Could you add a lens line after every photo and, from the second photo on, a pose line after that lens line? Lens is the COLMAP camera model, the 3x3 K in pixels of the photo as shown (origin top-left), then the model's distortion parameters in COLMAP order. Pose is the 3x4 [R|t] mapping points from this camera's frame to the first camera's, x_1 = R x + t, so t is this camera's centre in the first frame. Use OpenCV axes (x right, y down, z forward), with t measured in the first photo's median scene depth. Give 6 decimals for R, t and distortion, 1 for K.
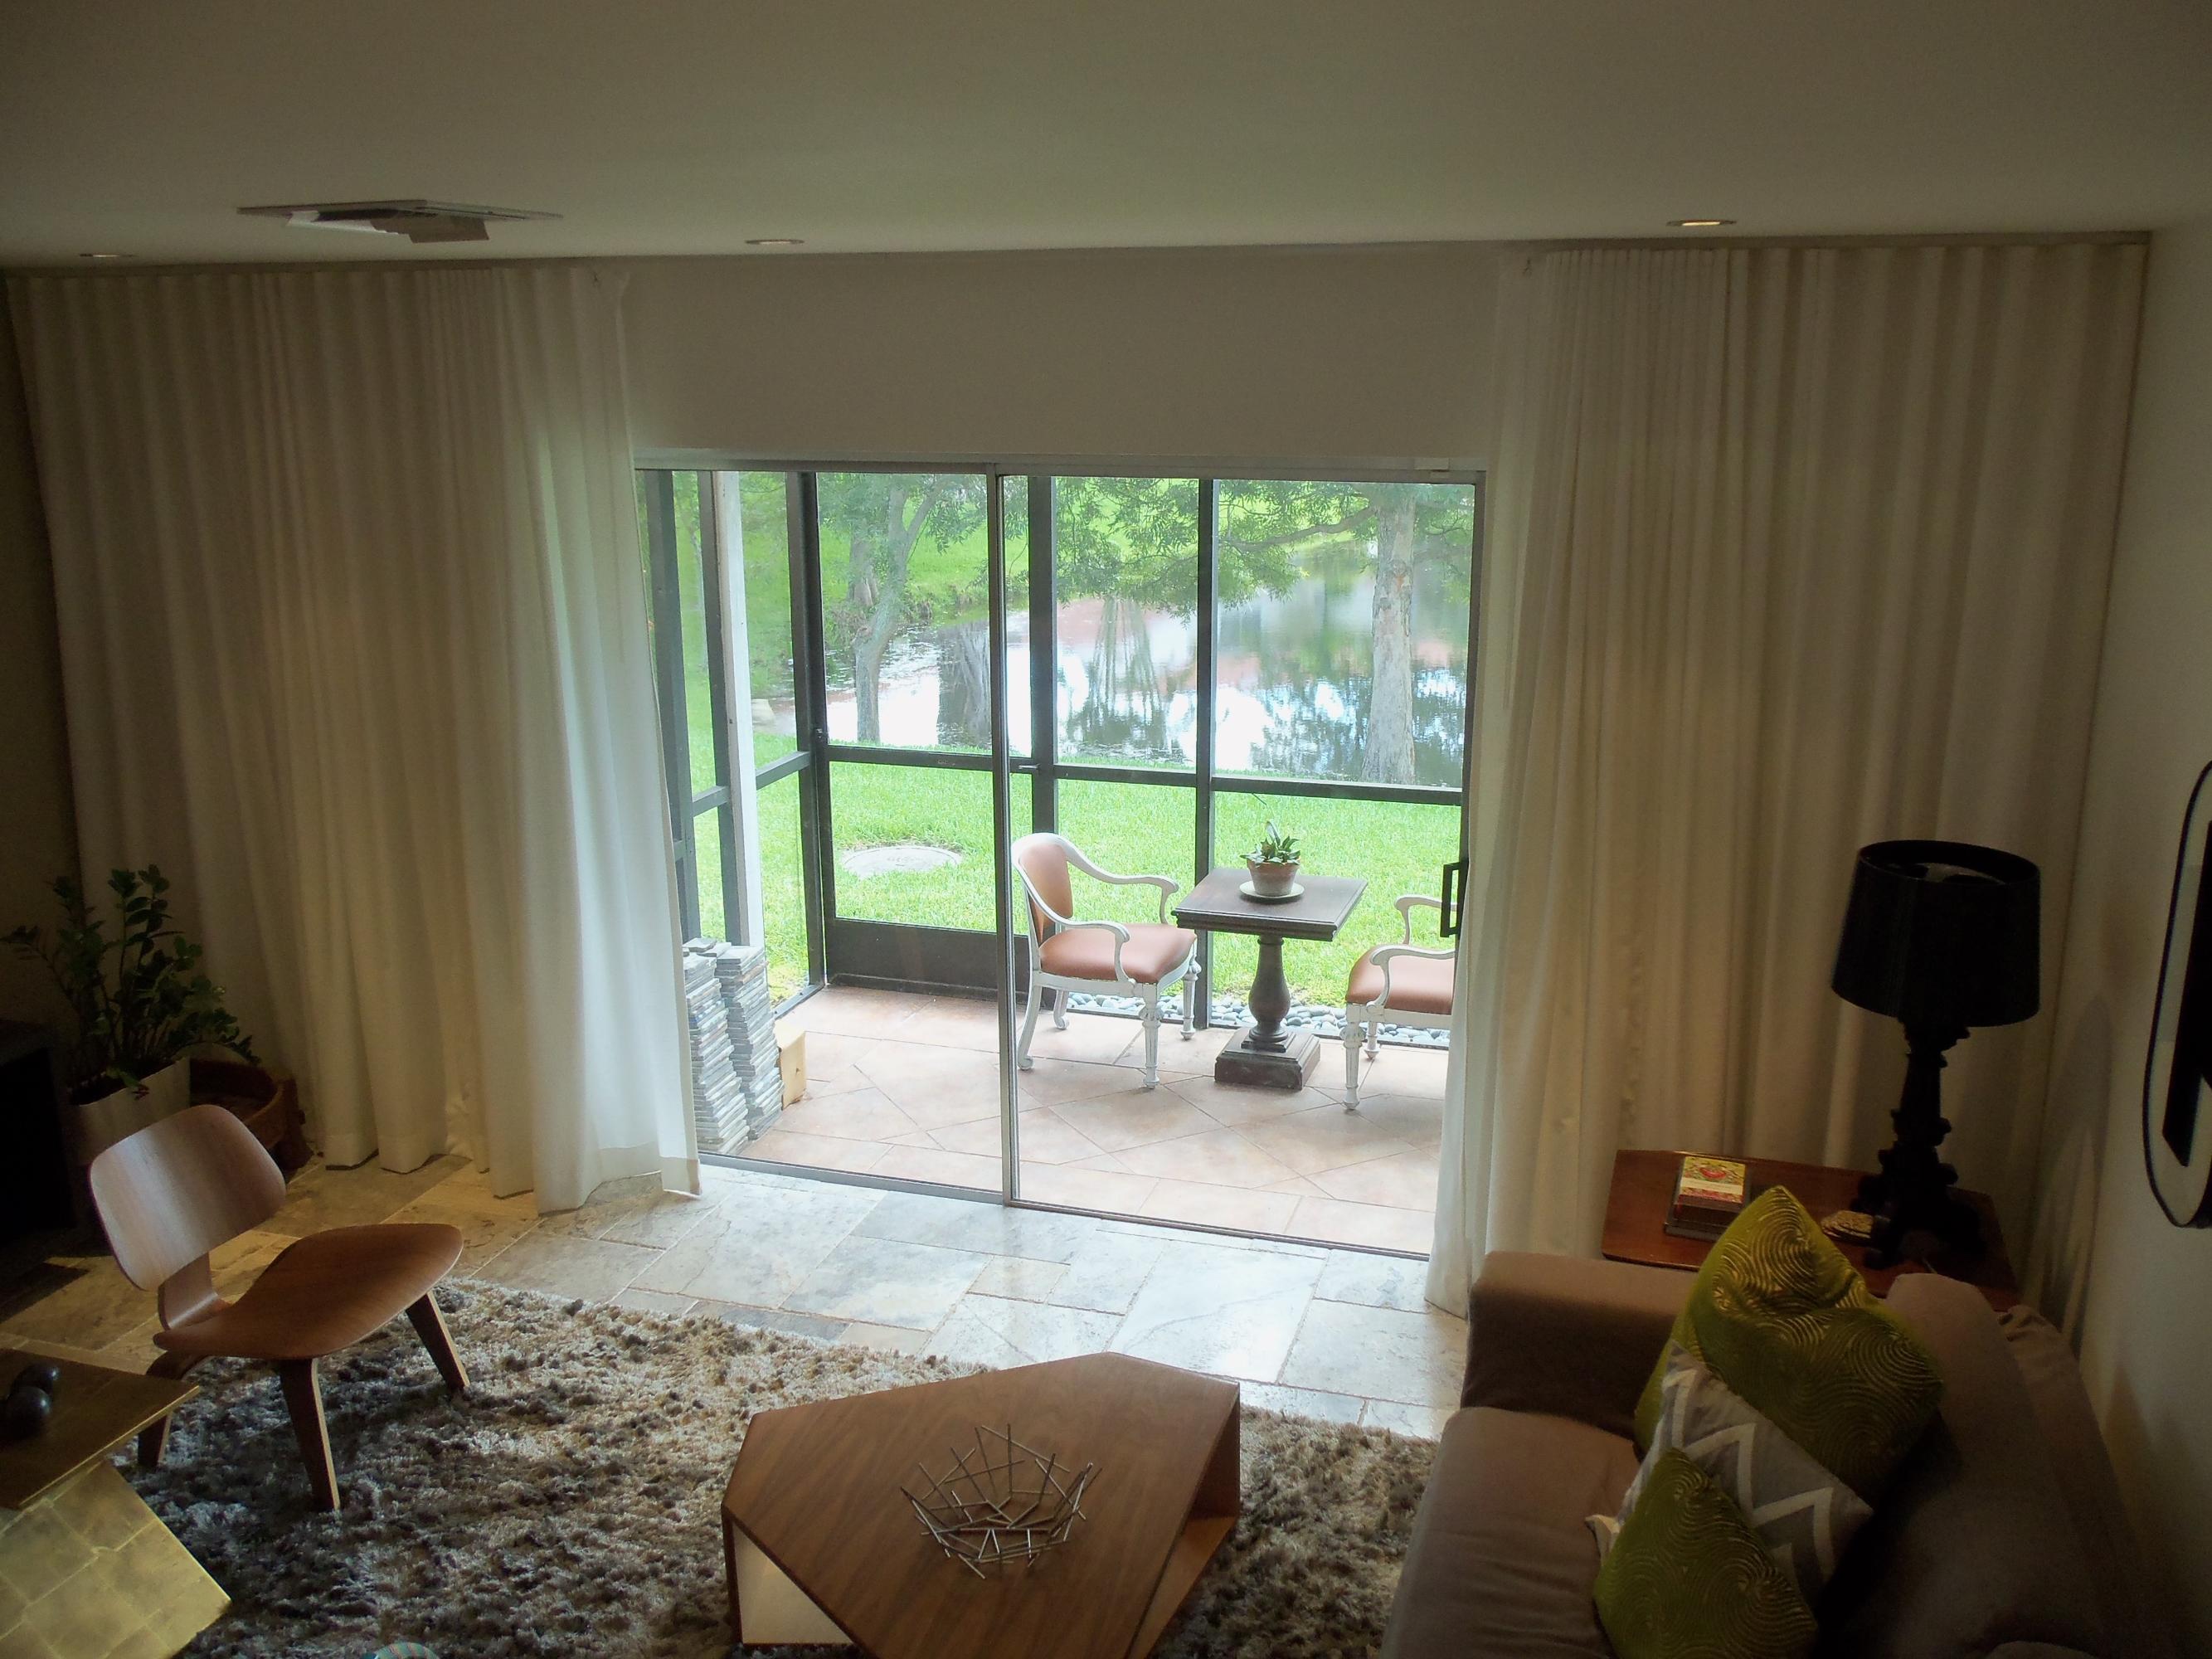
lens RADIAL K [[1857.0, 0, 1113.7], [0, 1857.0, 825.6], [0, 0, 1]] dist [-0.028460, 0.012354]
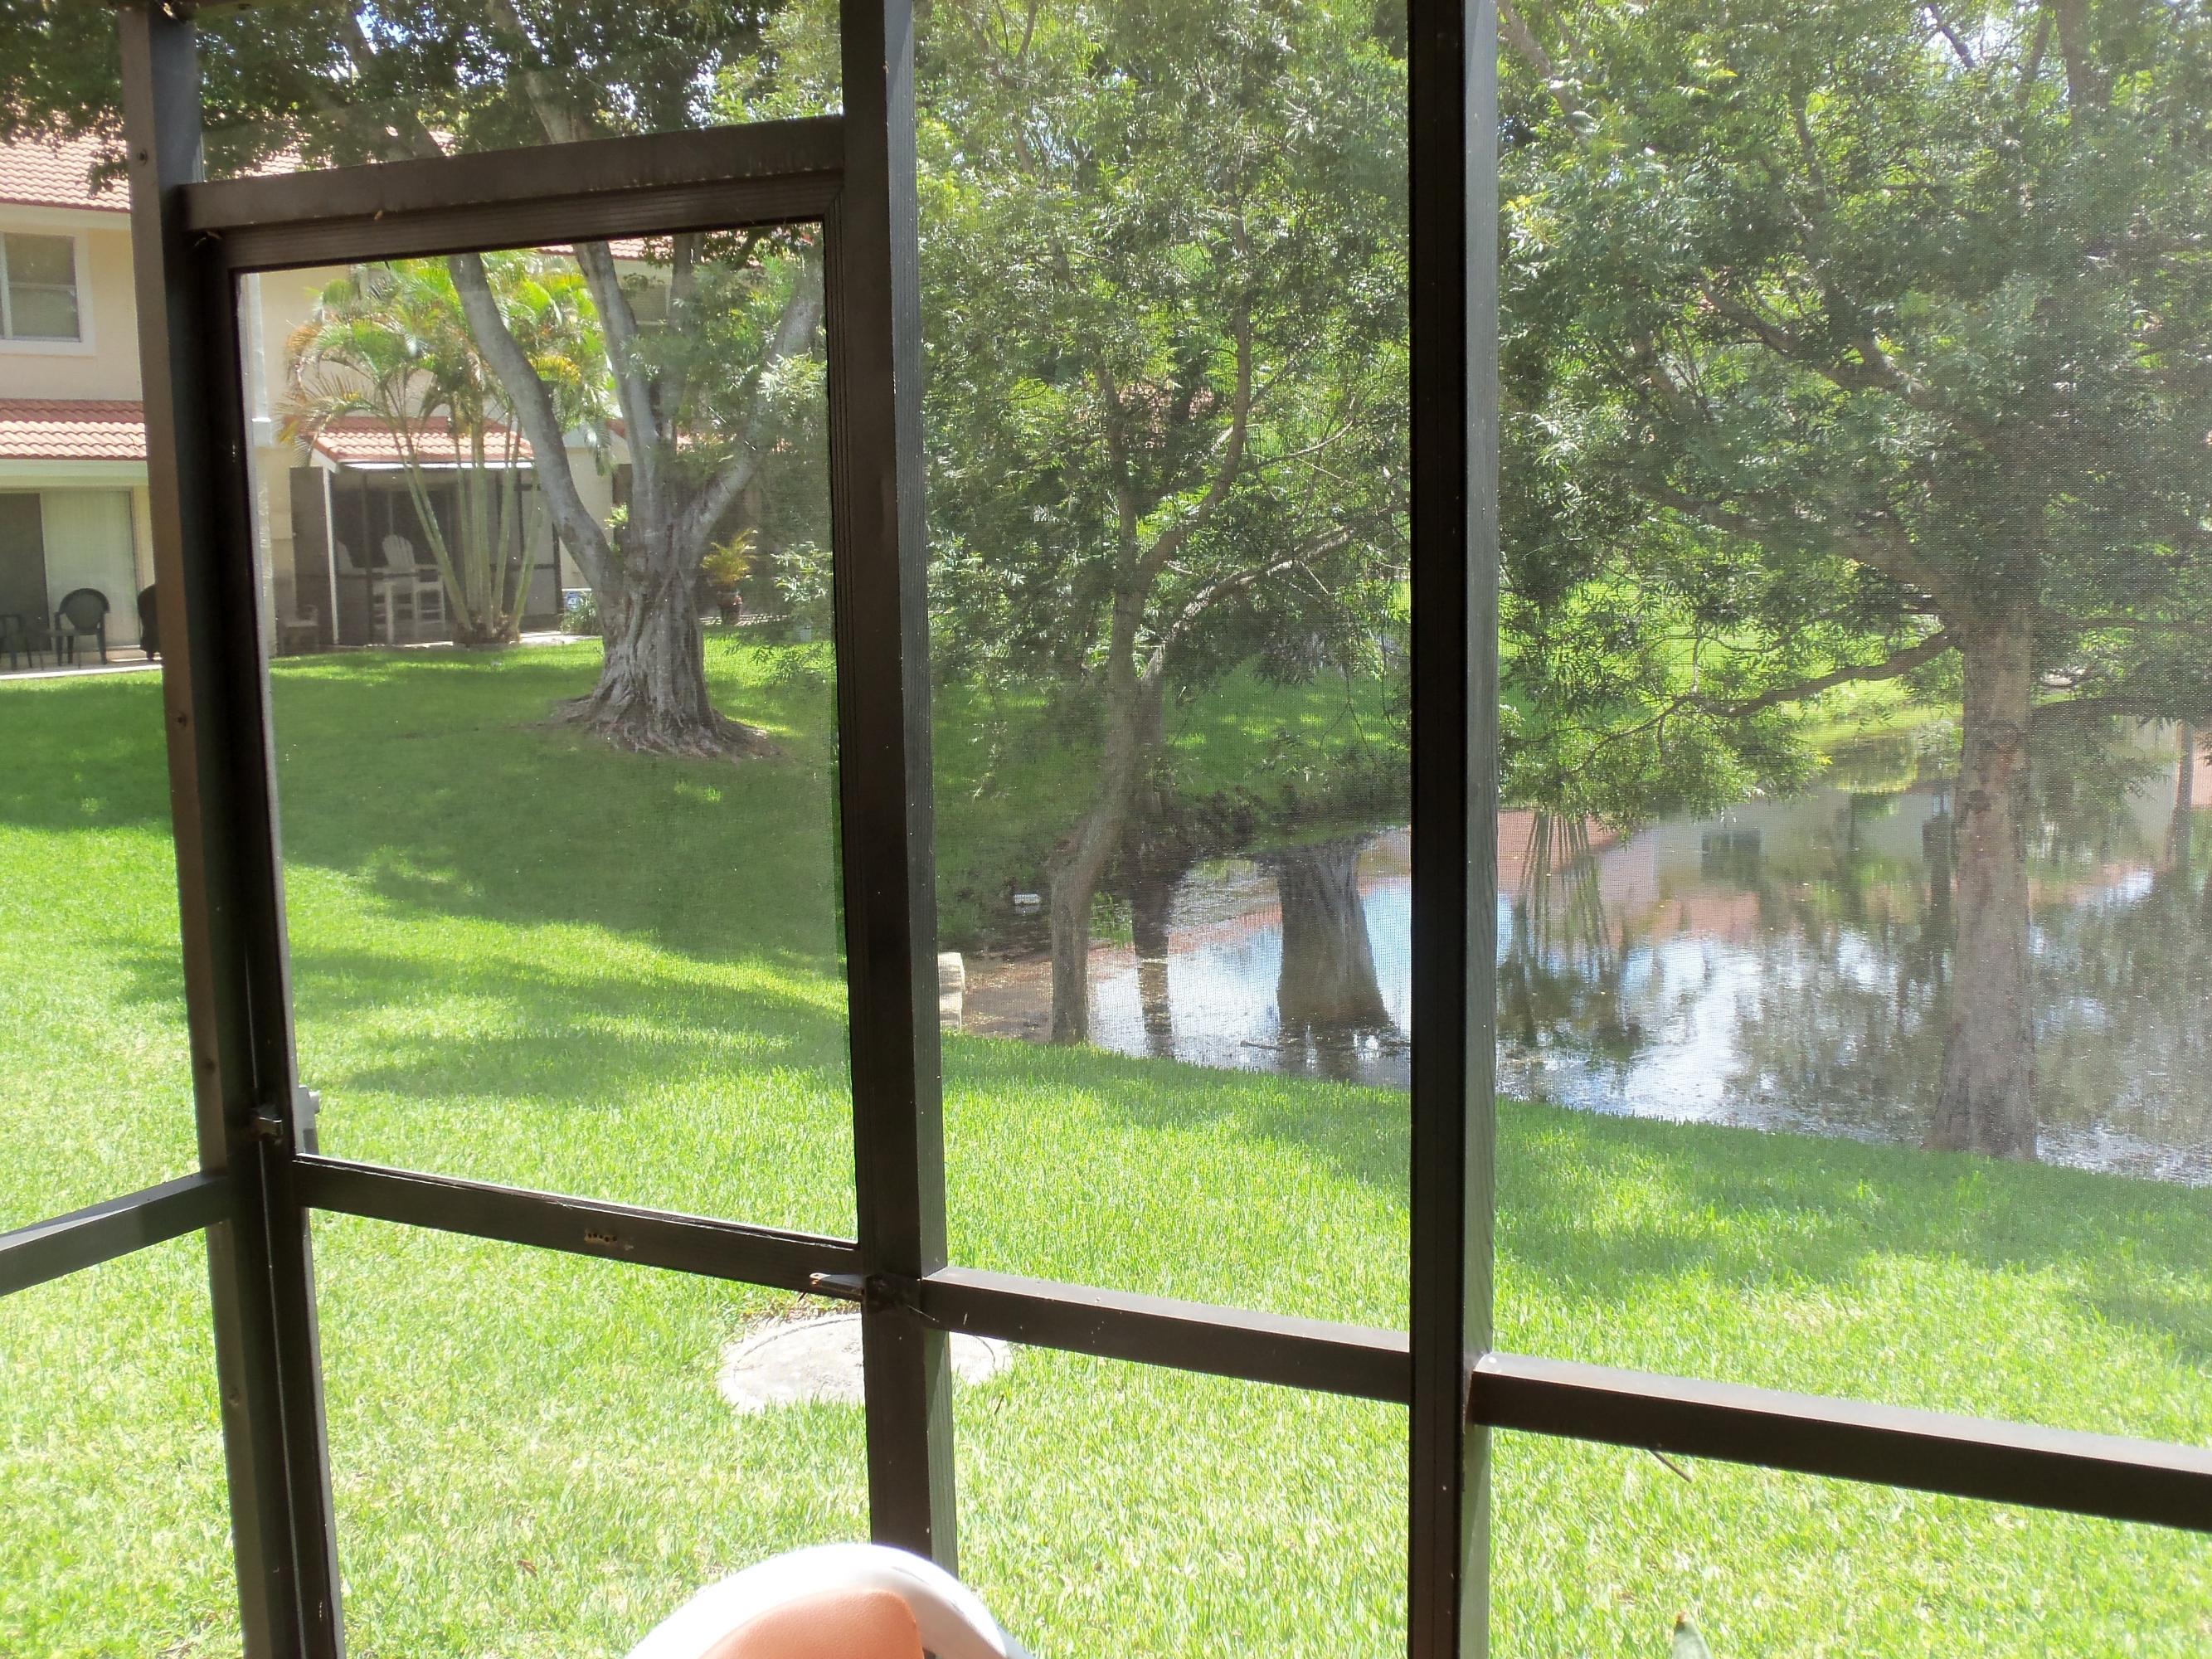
lens RADIAL K [[2465.2, 0, 1107.5], [0, 2465.2, 832.7], [0, 0, 1]] dist [-0.162381, 0.000000]
pose [[0.983061, 0.005854, -0.183184, 0.014109], [-0.026596, 0.993467, -0.110980, -0.013640], [0.181338, 0.113972, 0.976794, 0.141126]]
